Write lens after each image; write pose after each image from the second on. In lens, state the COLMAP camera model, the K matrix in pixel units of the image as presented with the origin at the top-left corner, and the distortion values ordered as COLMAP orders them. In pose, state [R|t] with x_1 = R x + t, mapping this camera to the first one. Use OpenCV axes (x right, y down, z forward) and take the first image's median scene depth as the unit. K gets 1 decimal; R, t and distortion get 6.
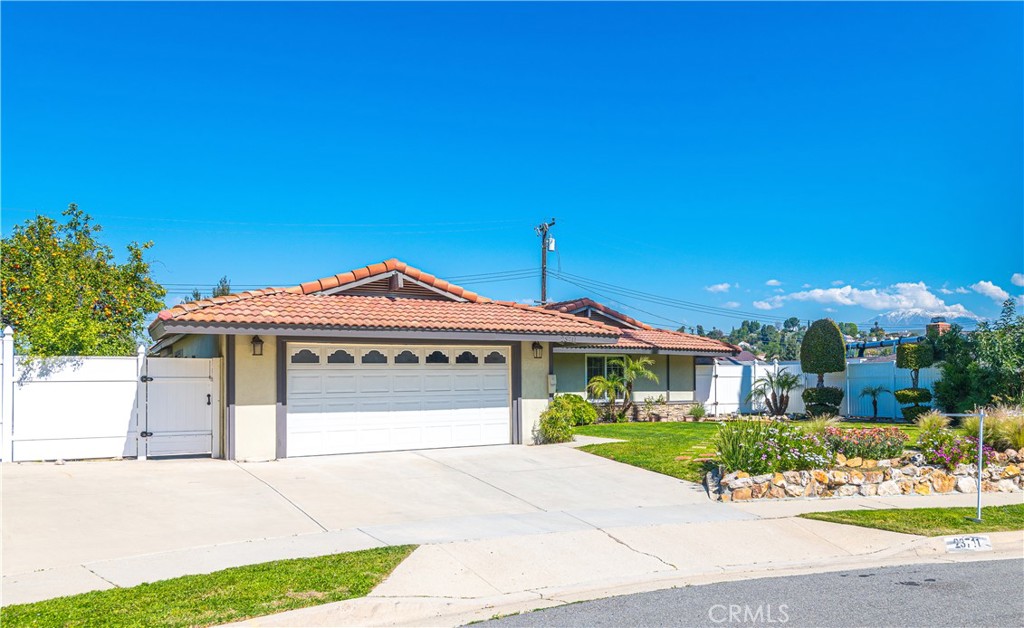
lens RADIAL K [[783.7, 0, 599.7], [0, 783.7, 371.7], [0, 0, 1]] dist [0.040709, -0.035015]
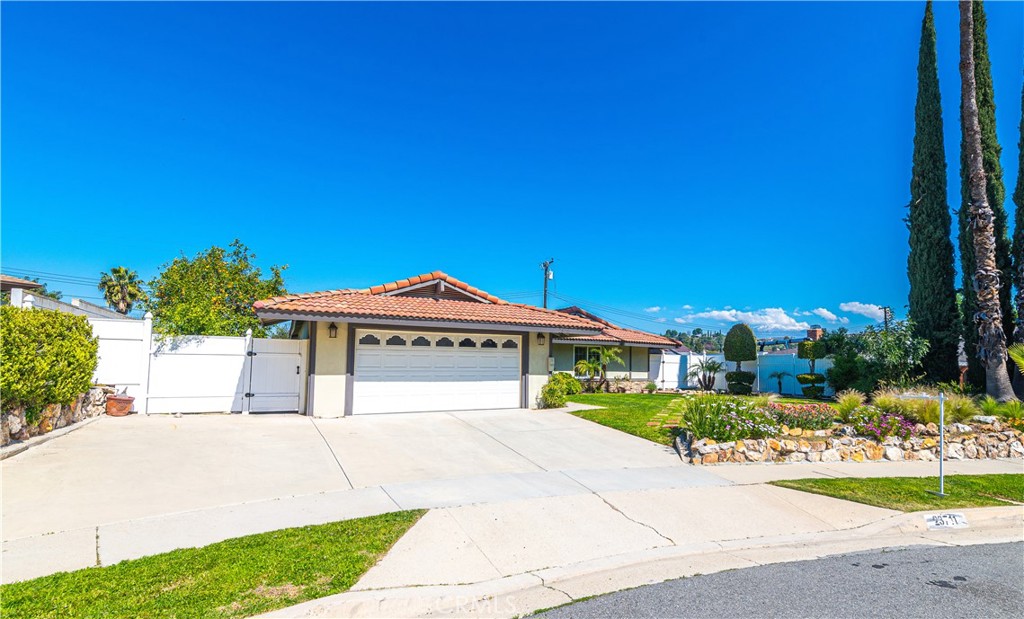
lens RADIAL K [[478.1, 0, 547.4], [0, 478.1, 338.4], [0, 0, 1]] dist [0.019214, -0.007110]
pose [[0.997831, 0.016775, -0.063654, -0.018314], [-0.019539, 0.998882, -0.043051, 0.007948], [0.062860, 0.044201, 0.997043, 0.203354]]
